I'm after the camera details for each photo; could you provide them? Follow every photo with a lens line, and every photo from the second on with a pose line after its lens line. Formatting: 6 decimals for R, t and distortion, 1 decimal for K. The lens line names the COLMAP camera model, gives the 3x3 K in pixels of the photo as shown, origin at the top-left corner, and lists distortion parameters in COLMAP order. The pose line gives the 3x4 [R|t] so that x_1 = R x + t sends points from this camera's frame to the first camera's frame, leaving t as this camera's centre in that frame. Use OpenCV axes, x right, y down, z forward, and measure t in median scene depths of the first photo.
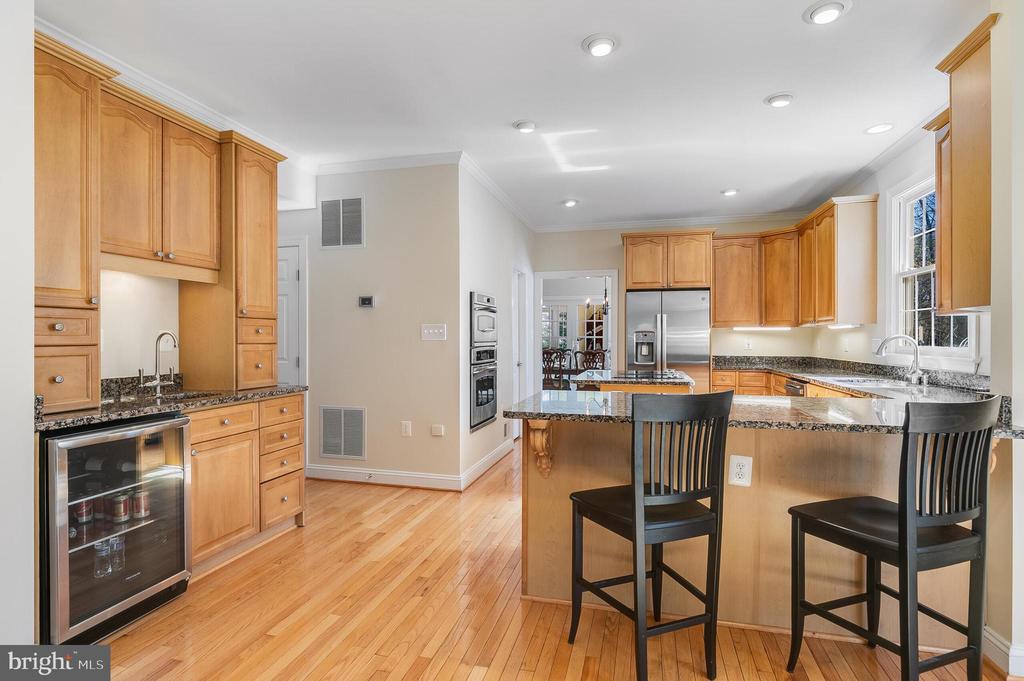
lens RADIAL K [[518.5, 0, 506.9], [0, 518.5, 343.9], [0, 0, 1]] dist [-0.006461, -0.002265]
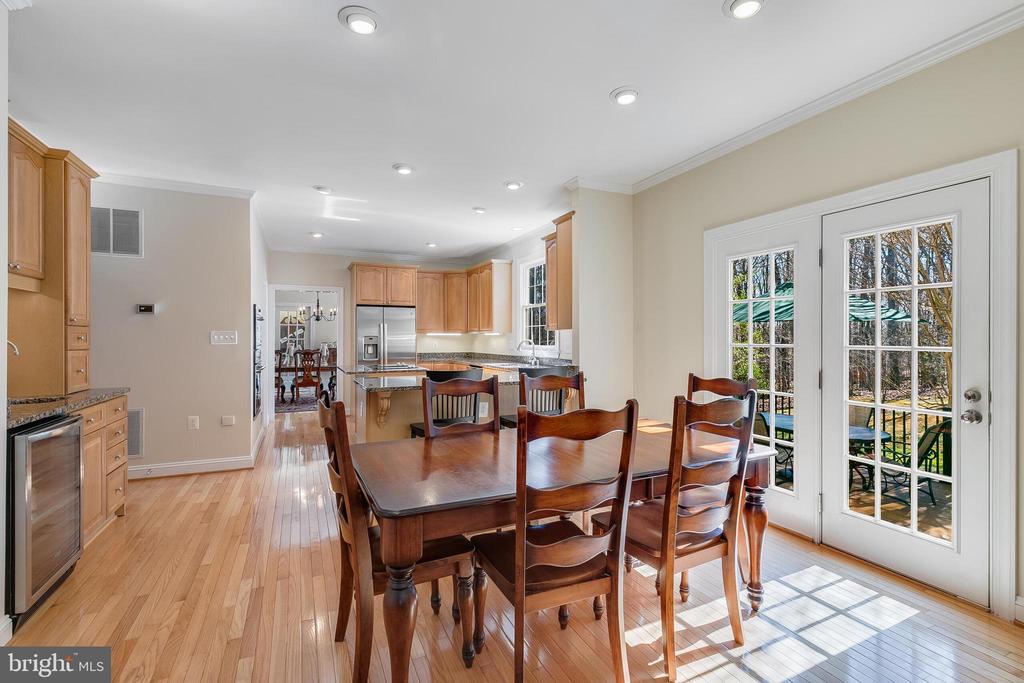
lens RADIAL K [[457.3, 0, 512.3], [0, 457.3, 340.1], [0, 0, 1]] dist [0.003223, 0.000285]
pose [[0.768994, -0.003301, 0.639248, -0.294254], [0.008285, 0.999954, -0.004803, -0.006136], [-0.639203, 0.008990, 0.768986, -0.213996]]
